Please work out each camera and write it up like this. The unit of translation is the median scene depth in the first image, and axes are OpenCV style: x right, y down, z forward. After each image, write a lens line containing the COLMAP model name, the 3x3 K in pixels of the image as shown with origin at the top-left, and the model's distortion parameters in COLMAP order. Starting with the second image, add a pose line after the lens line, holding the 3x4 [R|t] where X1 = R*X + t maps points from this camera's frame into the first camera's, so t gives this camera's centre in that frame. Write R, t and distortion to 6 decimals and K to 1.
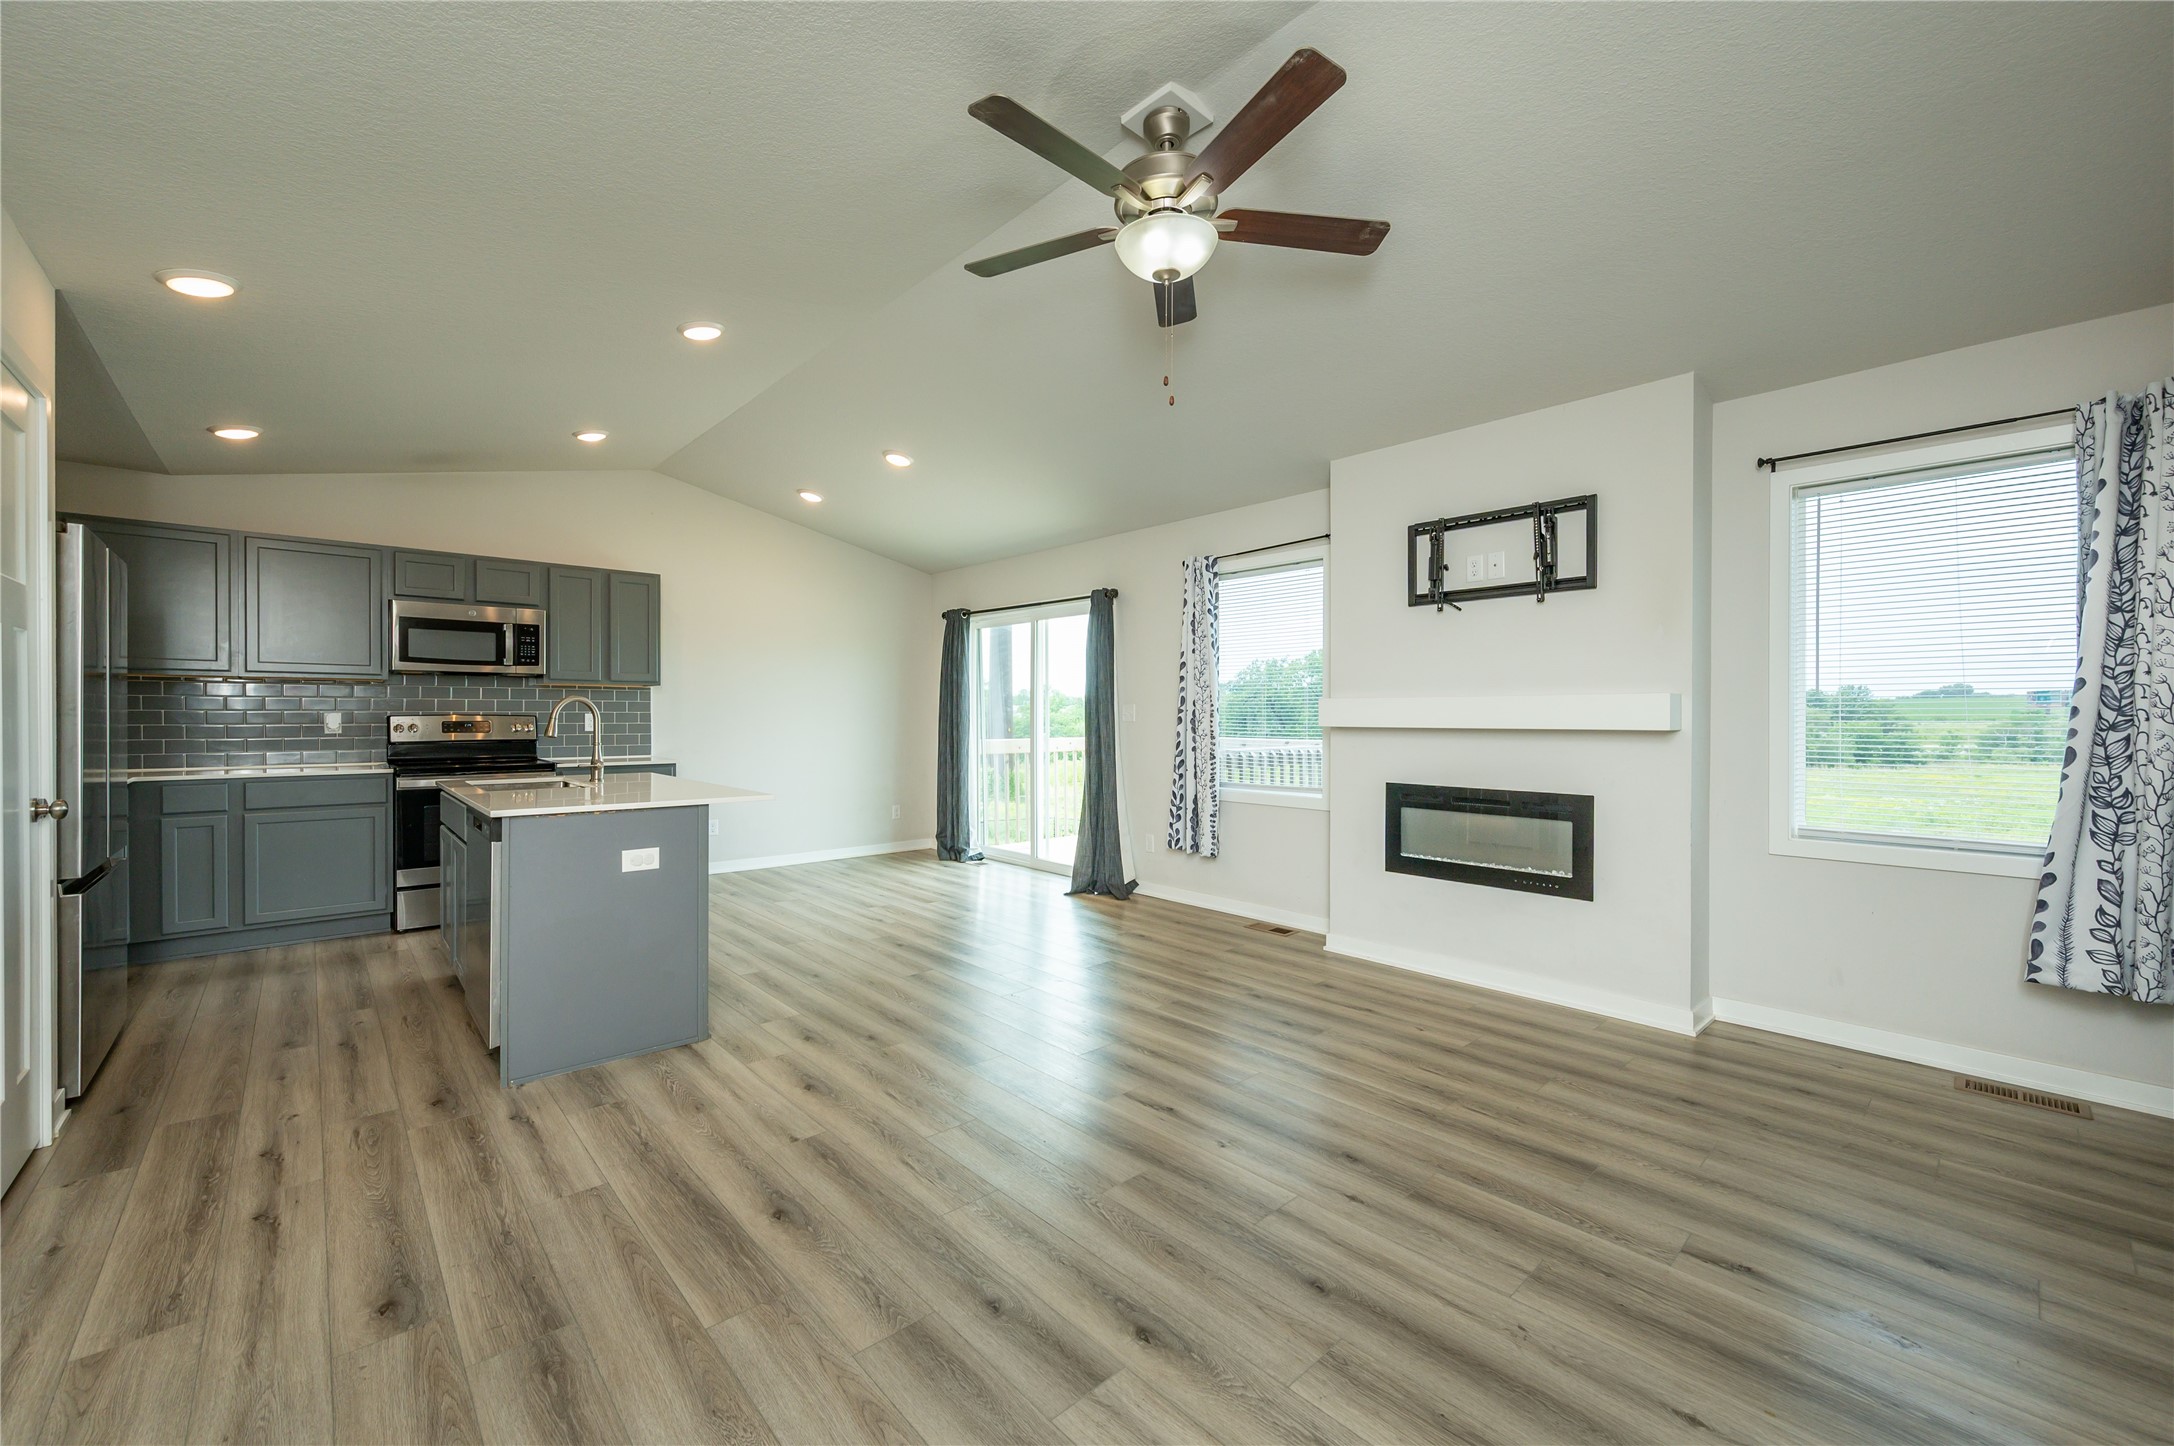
lens RADIAL K [[863.1, 0, 1087.2], [0, 863.1, 724.5], [0, 0, 1]] dist [-0.002816, 0.000372]
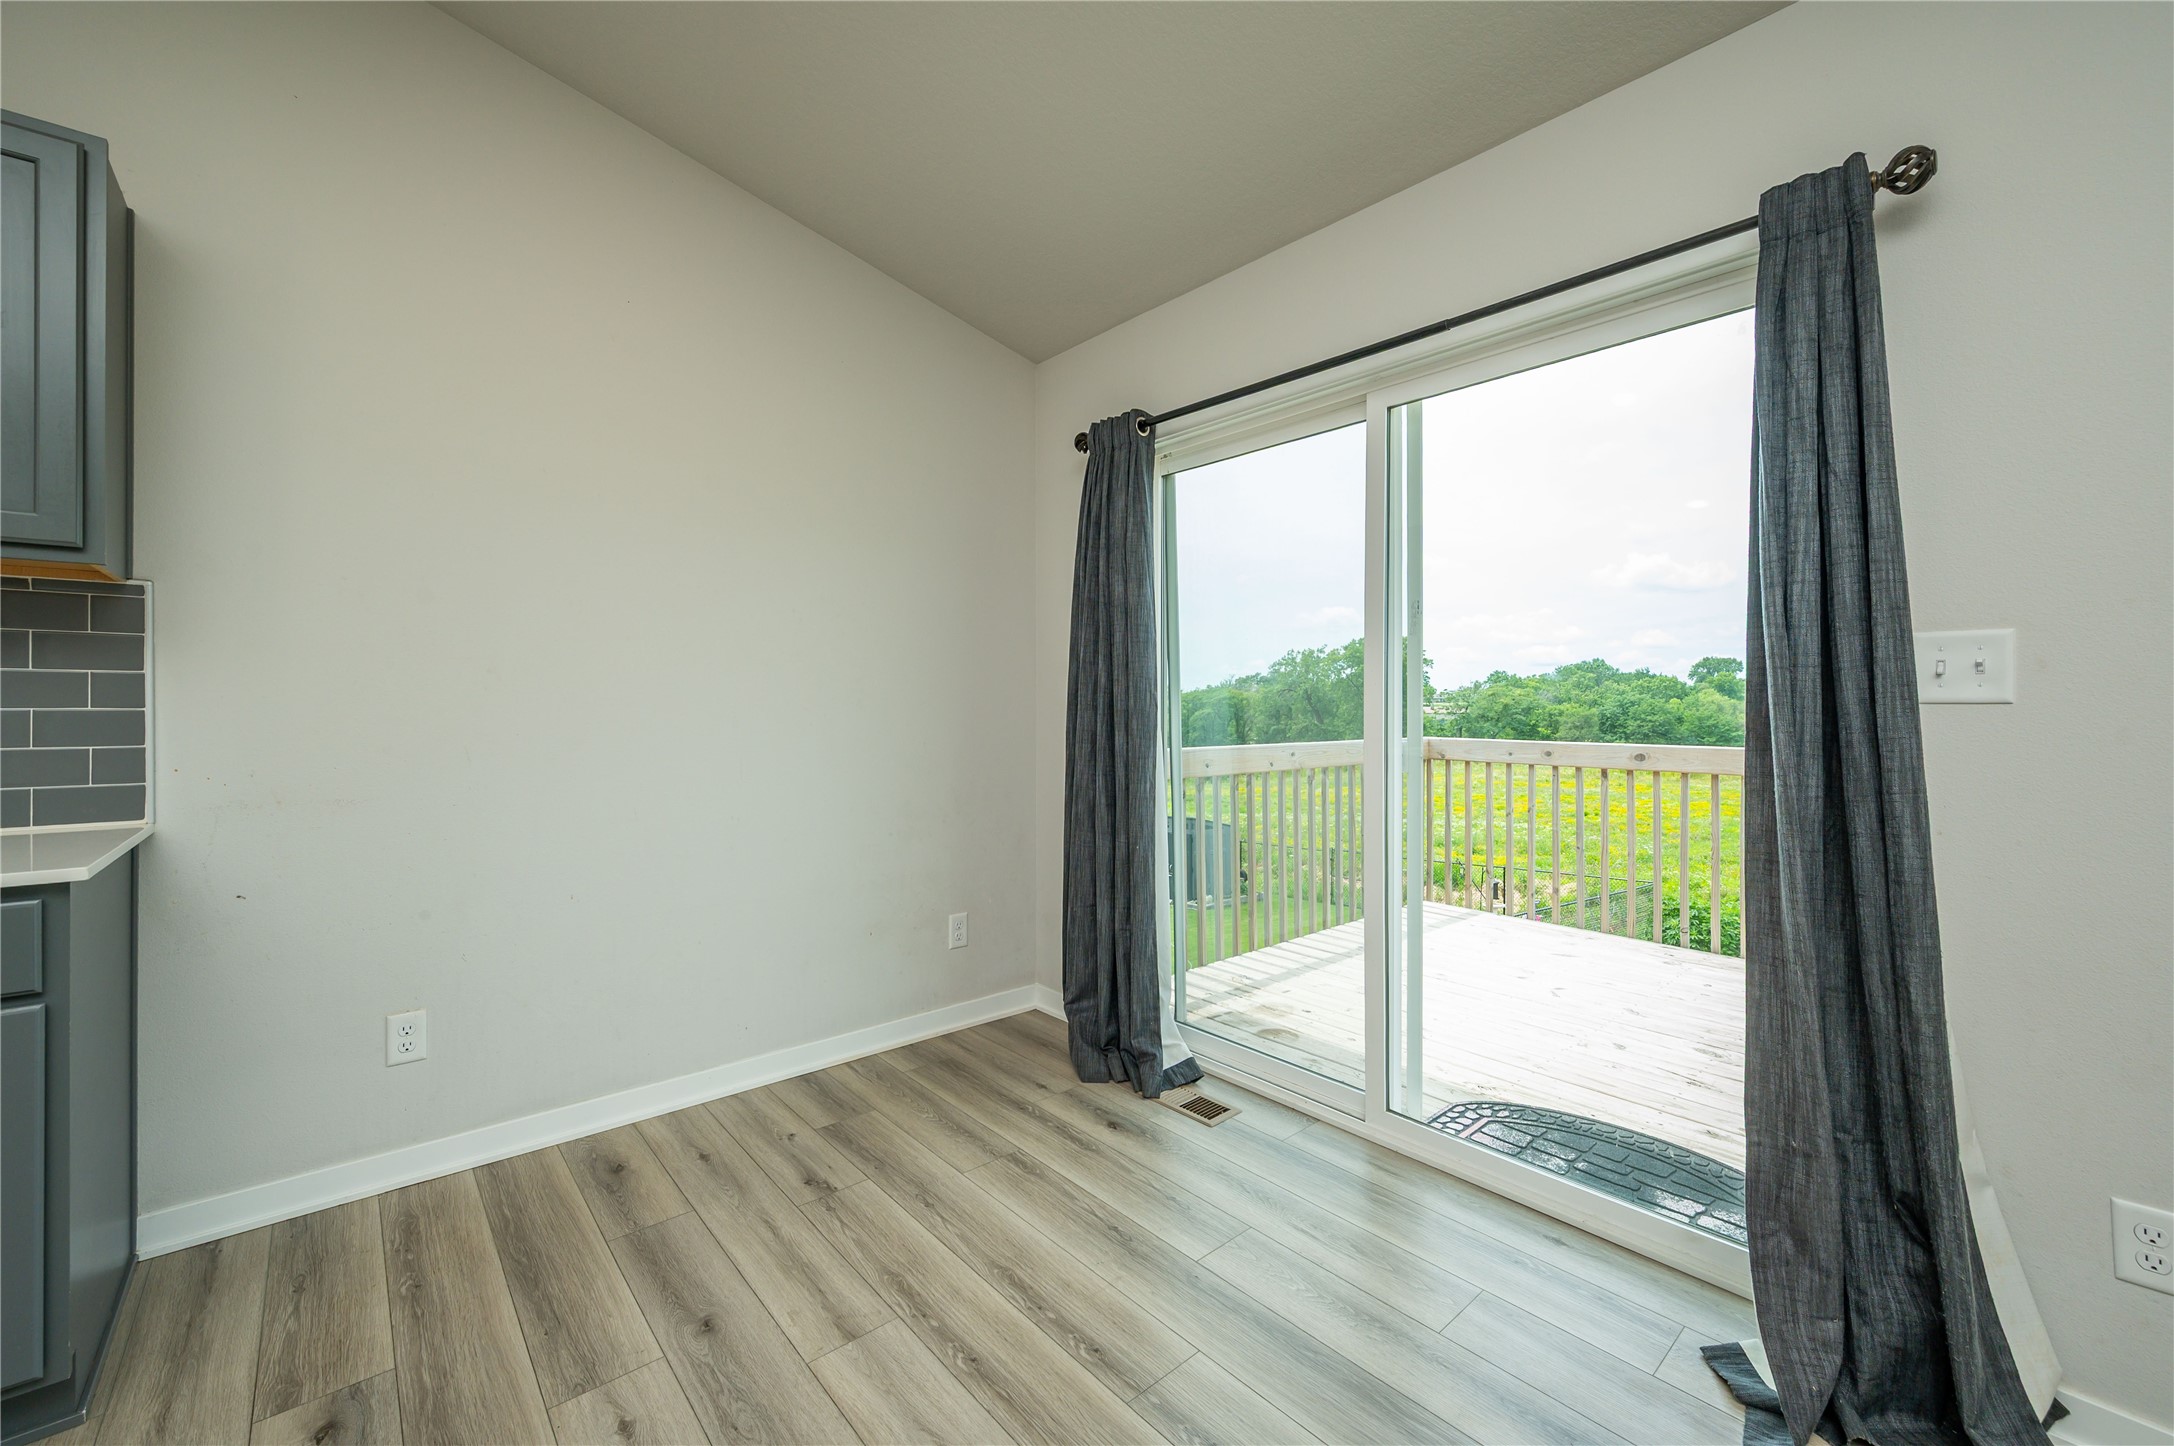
lens RADIAL K [[863.1, 0, 1074.6], [0, 863.1, 717.4], [0, 0, 1]] dist [-0.002816, 0.000372]
pose [[0.999571, 0.001214, -0.029268, -0.314736], [-0.001251, 0.999998, -0.001223, 0.001905], [0.029267, 0.001259, 0.999571, 1.205866]]
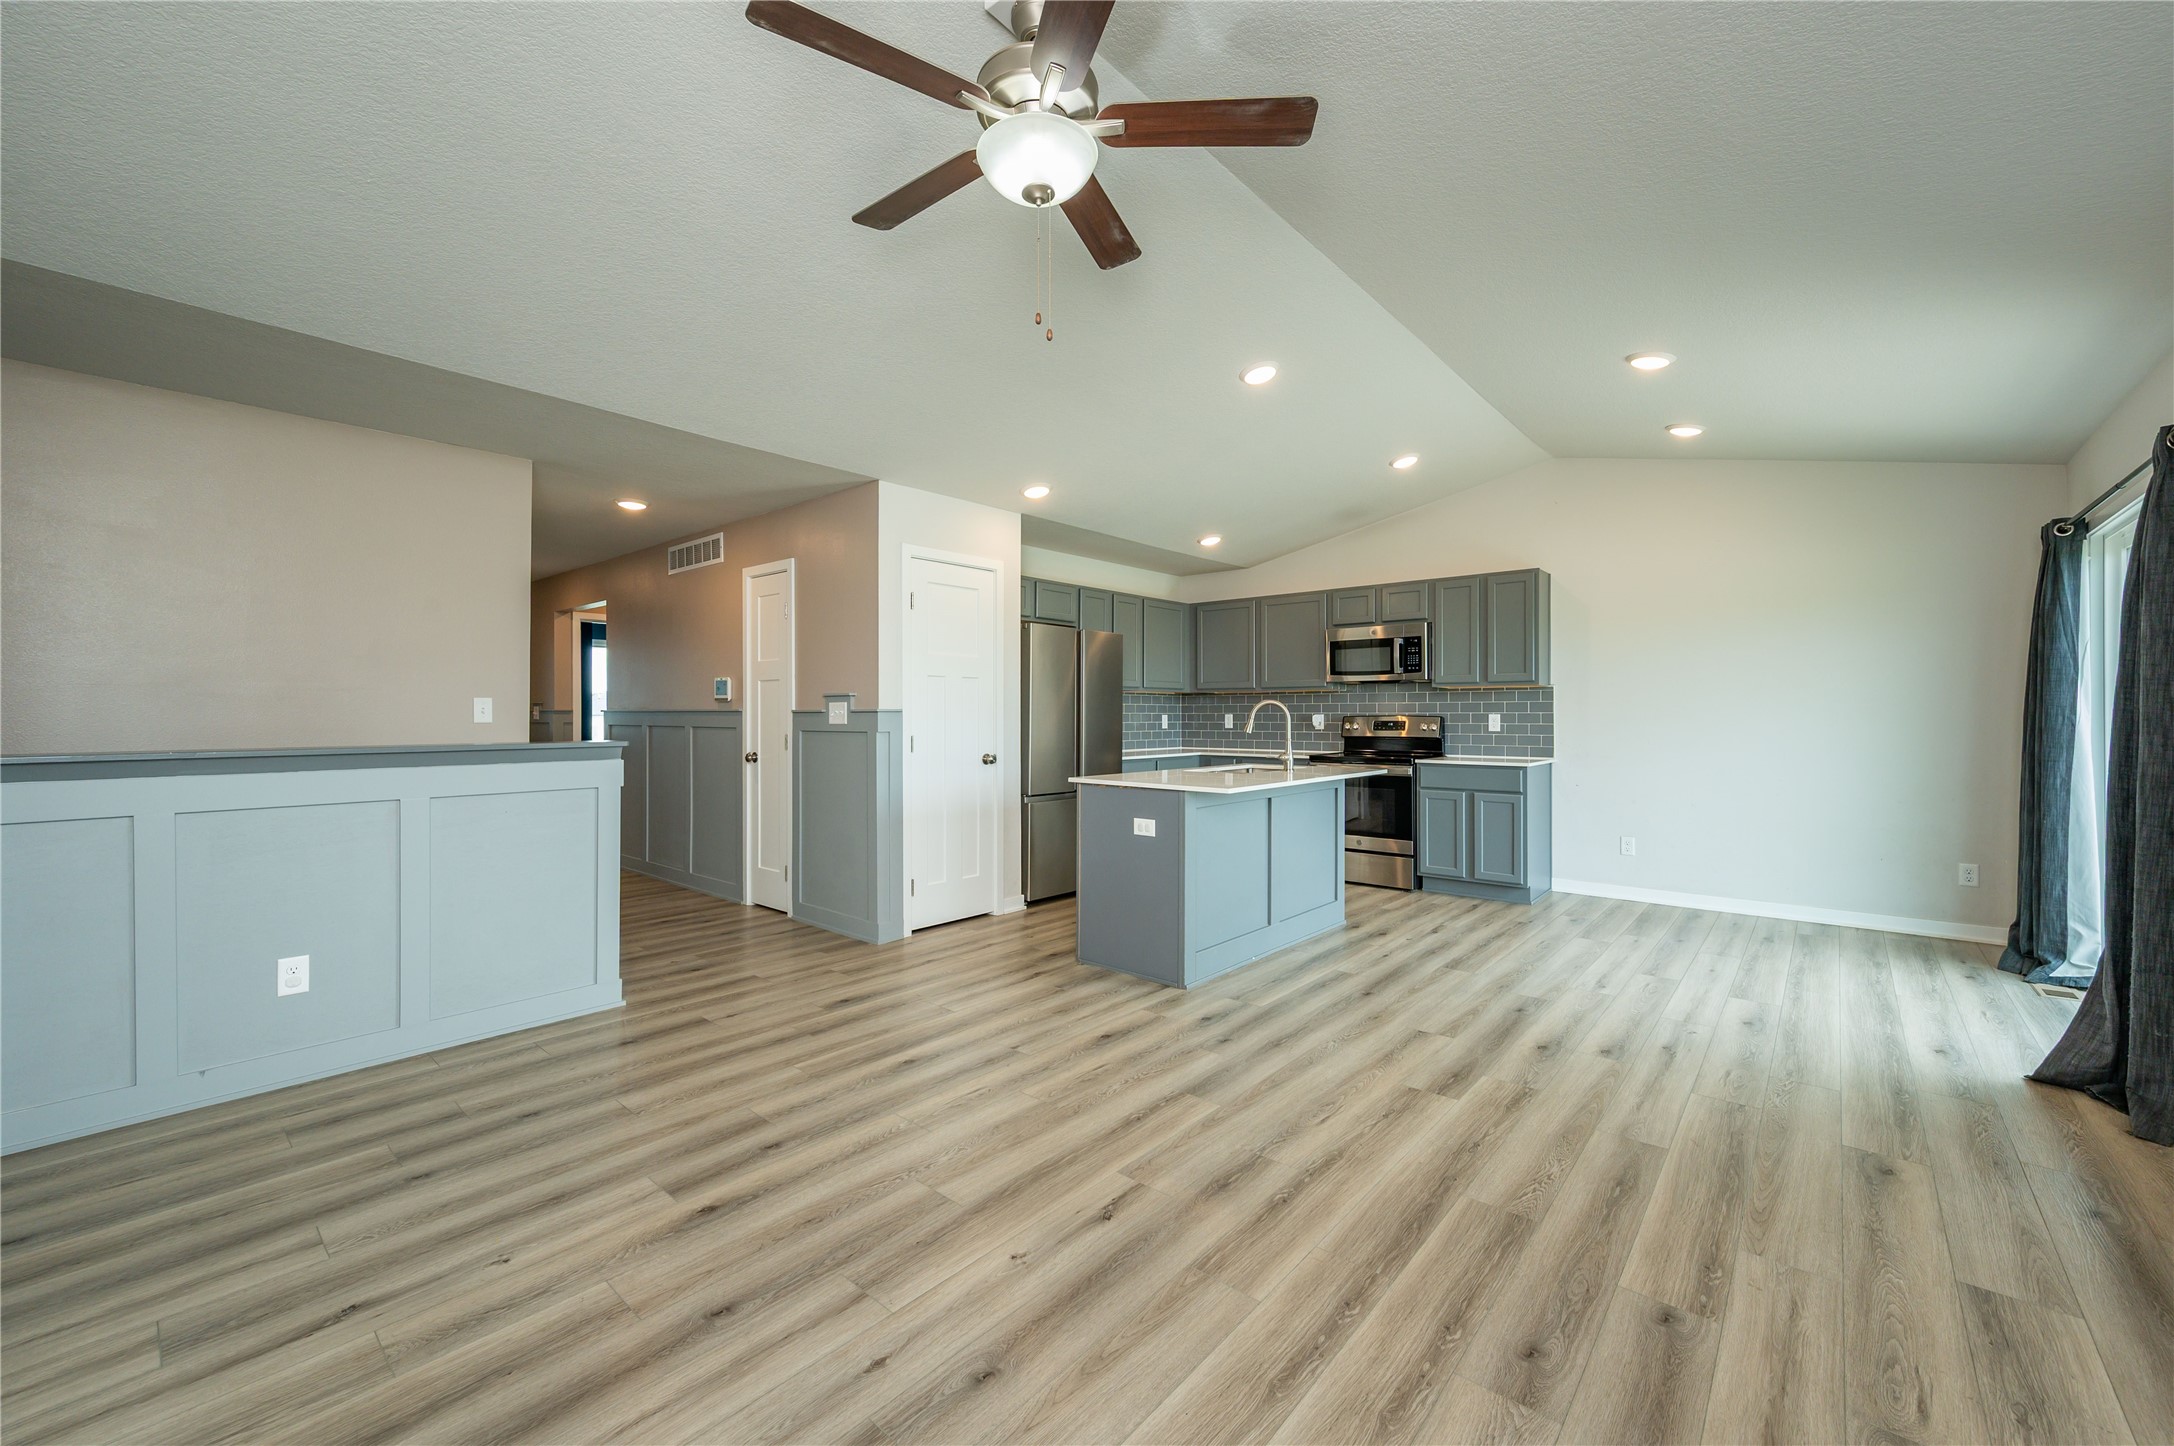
lens RADIAL K [[863.1, 0, 1092.8], [0, 863.1, 714.0], [0, 0, 1]] dist [-0.002816, 0.000372]
pose [[0.113829, -0.004202, -0.993491, 0.632050], [-0.010348, 0.999932, -0.005415, -0.004025], [0.993446, 0.010897, 0.113778, 0.646601]]
